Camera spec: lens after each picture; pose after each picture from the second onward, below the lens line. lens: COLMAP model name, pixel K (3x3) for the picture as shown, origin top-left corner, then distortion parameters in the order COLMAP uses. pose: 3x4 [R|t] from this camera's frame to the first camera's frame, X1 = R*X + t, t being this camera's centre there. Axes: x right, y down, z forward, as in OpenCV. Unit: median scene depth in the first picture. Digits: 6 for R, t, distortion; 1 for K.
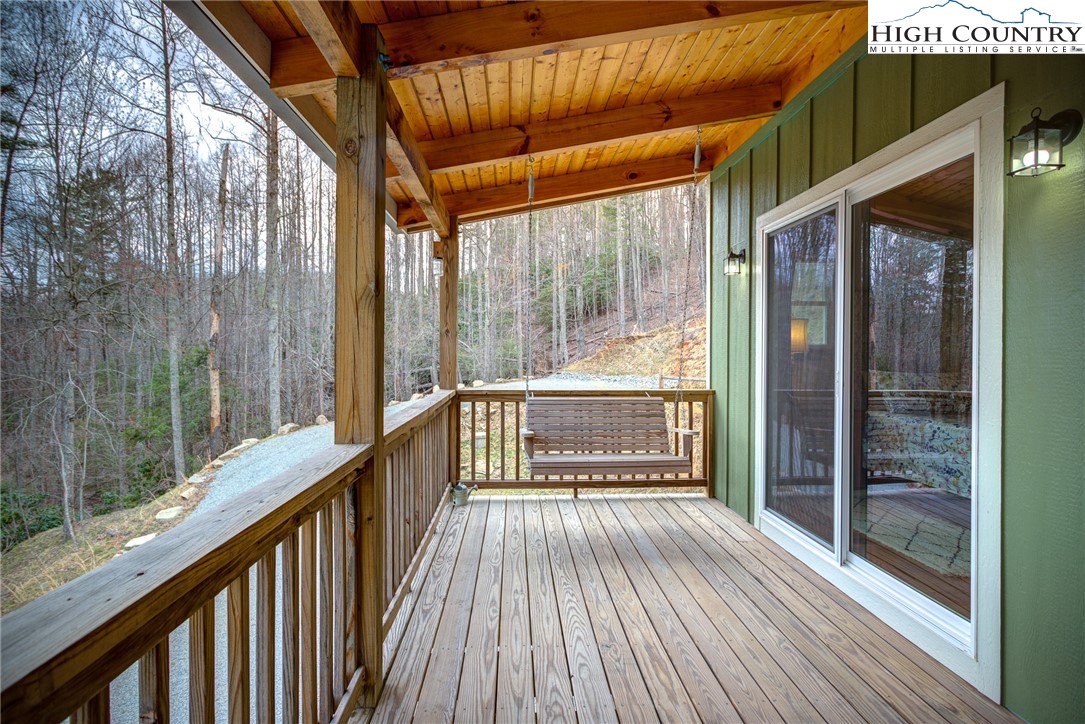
lens RADIAL K [[528.7, 0, 538.6], [0, 528.7, 358.6], [0, 0, 1]] dist [0.006050, 0.001522]
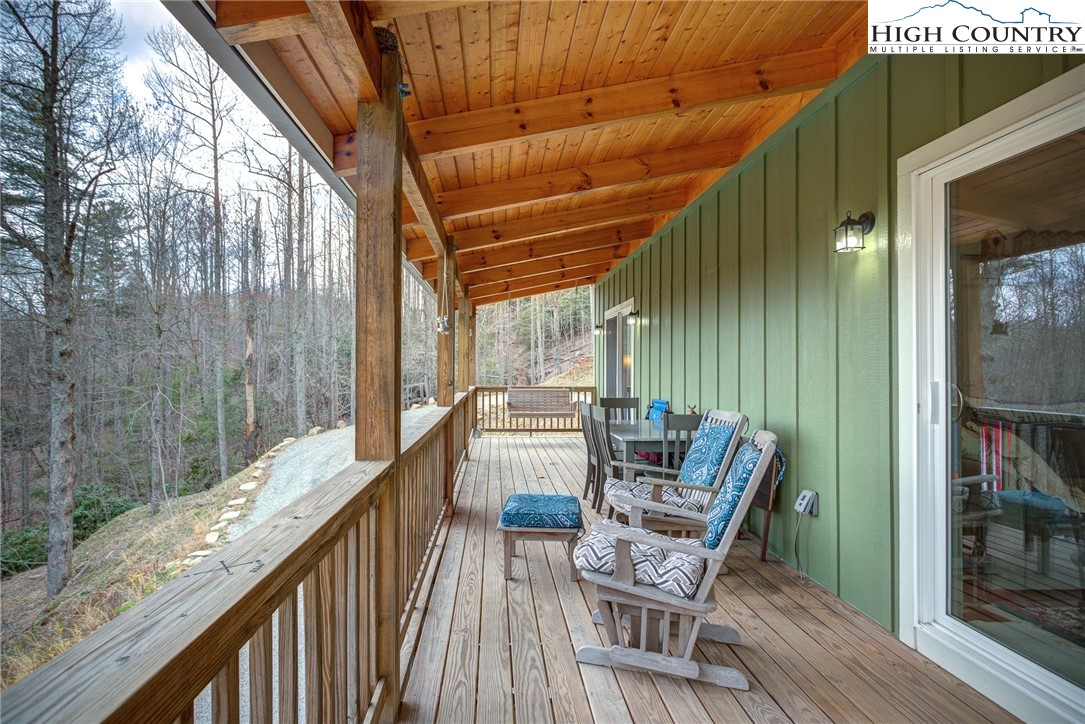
lens RADIAL K [[528.7, 0, 543.5], [0, 528.7, 367.0], [0, 0, 1]] dist [0.006050, 0.001522]
pose [[0.998965, -0.001631, 0.045462, 0.005421], [0.002411, 0.999851, -0.017101, 0.004062], [-0.045427, 0.017193, 0.998820, -0.258043]]
